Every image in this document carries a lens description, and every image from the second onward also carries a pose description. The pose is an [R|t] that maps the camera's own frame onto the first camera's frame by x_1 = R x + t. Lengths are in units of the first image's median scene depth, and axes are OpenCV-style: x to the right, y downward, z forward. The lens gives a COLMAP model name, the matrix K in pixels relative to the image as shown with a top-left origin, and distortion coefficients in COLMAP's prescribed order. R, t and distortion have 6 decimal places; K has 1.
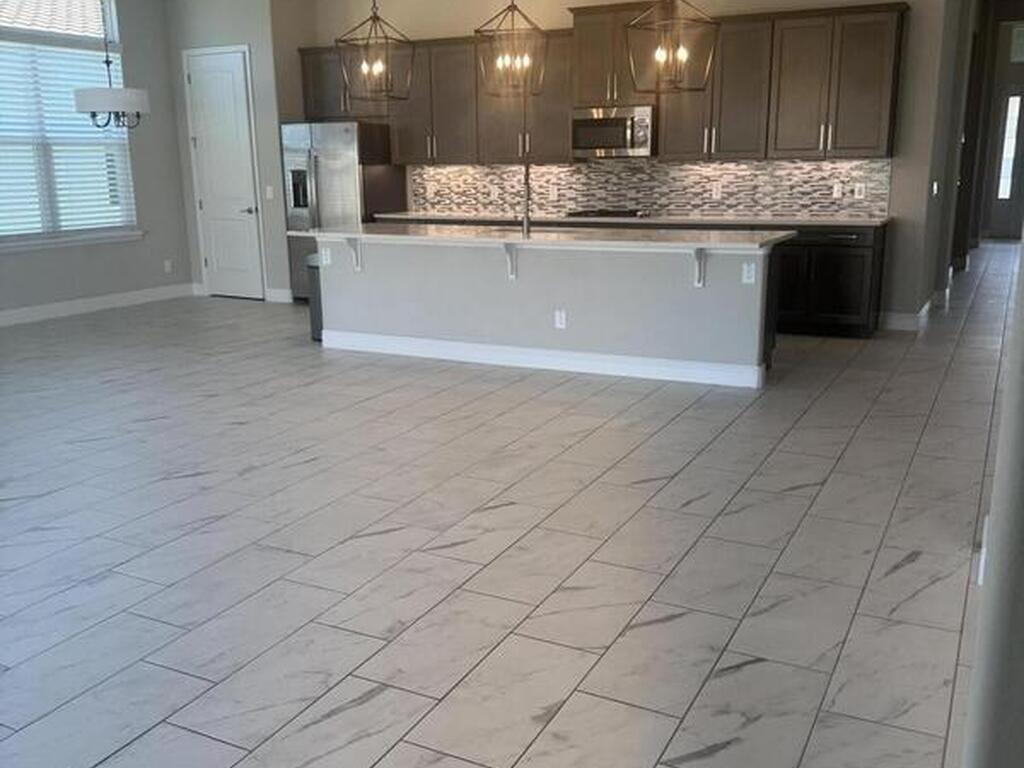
lens RADIAL K [[962.7, 0, 511.9], [0, 962.7, 385.1], [0, 0, 1]] dist [0.081998, 0.000000]
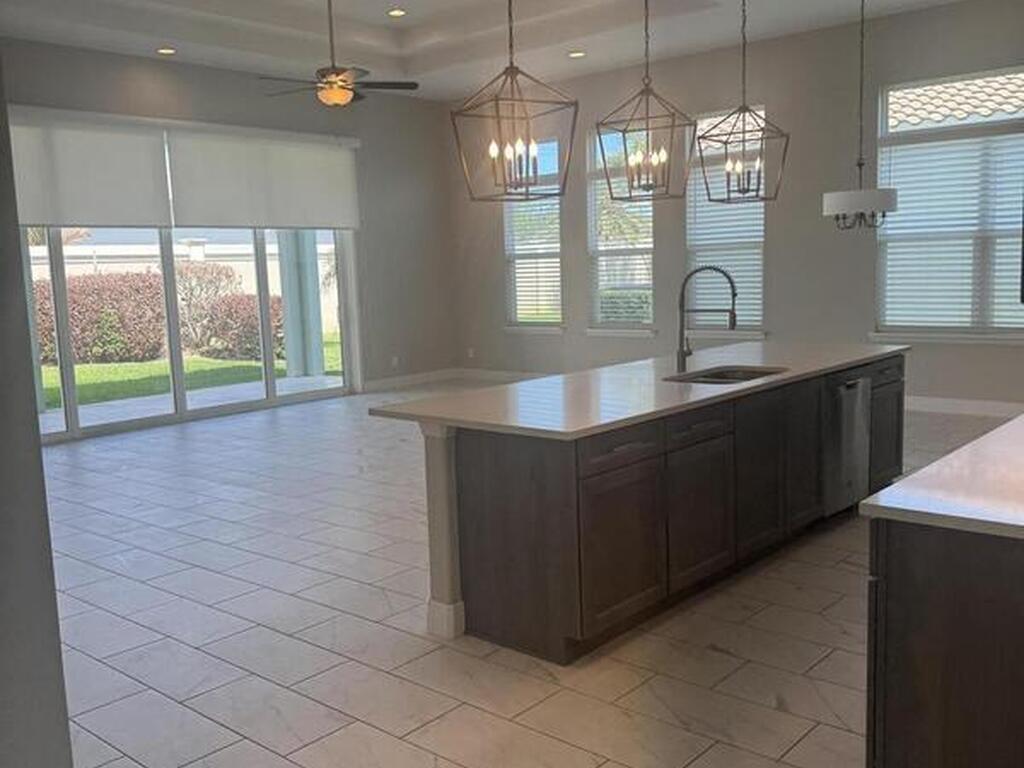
lens RADIAL K [[962.7, 0, 512.1], [0, 962.7, 384.4], [0, 0, 1]] dist [0.081998, 0.000000]
pose [[-0.237784, 0.147112, -0.960113, 0.574798], [-0.190961, 0.962093, 0.194710, -0.205922], [0.952362, 0.229643, -0.200677, 0.788614]]
